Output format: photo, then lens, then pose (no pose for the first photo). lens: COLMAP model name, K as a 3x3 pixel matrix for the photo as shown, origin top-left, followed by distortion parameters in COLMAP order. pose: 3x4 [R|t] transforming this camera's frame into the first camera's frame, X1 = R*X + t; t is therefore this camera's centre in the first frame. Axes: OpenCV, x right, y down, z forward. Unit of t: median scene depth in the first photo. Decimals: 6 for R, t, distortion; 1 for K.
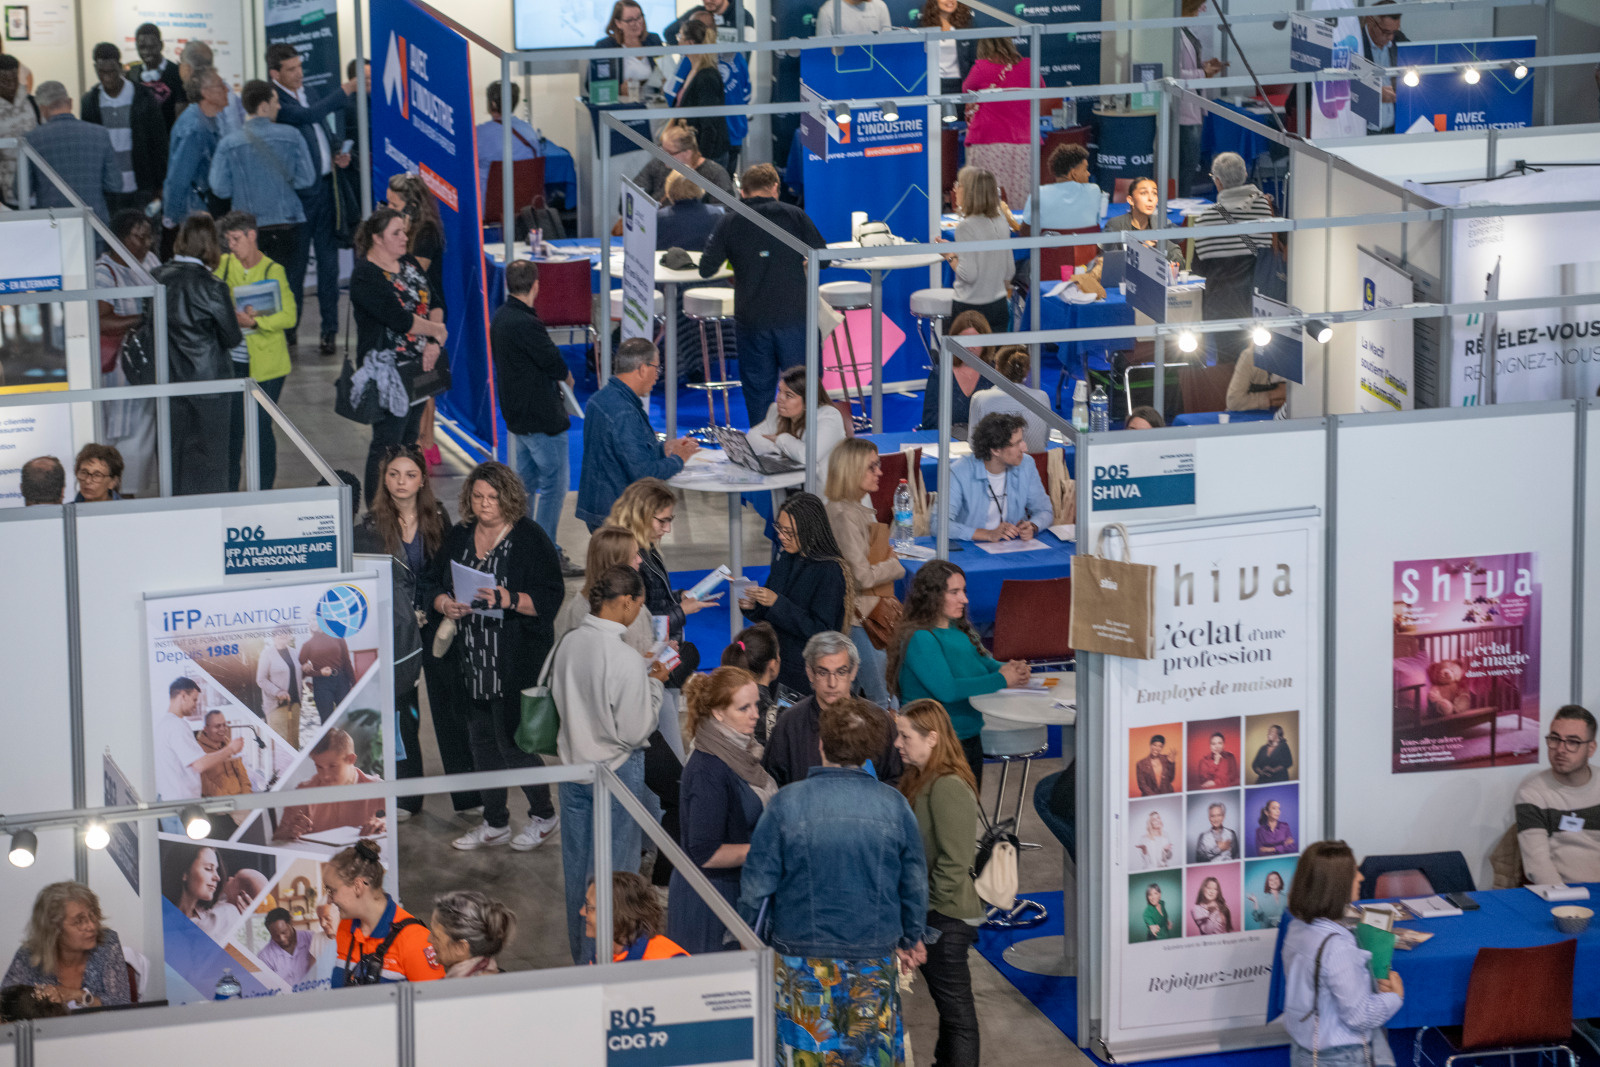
lens RADIAL K [[5625.2, 0, 800.4], [0, 5625.2, 532.8], [0, 0, 1]] dist [0.949534, 0.000000]
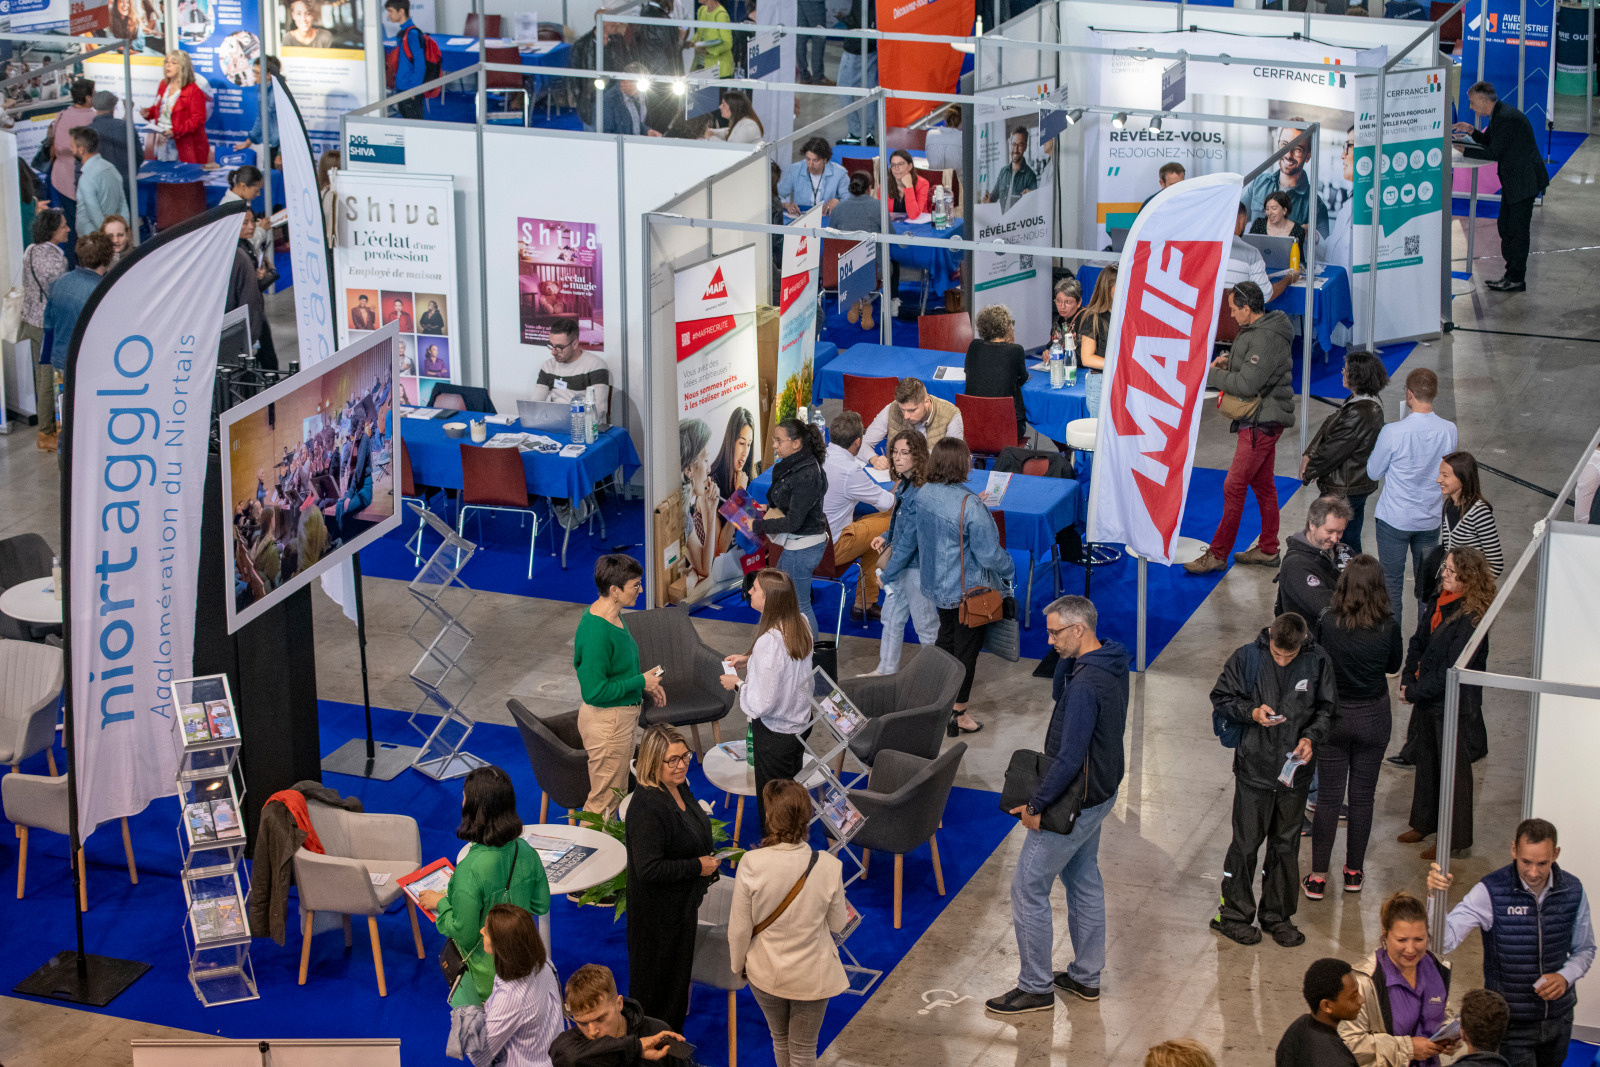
lens RADIAL K [[3730.9, 0, 800.0], [0, 3730.9, 532.9], [0, 0, 1]] dist [-0.220366, 0.000000]
pose [[0.807590, 0.188237, -0.558896, 0.800419], [-0.140209, 0.981804, 0.128075, -0.055489], [0.572834, -0.025070, 0.819288, 0.145398]]
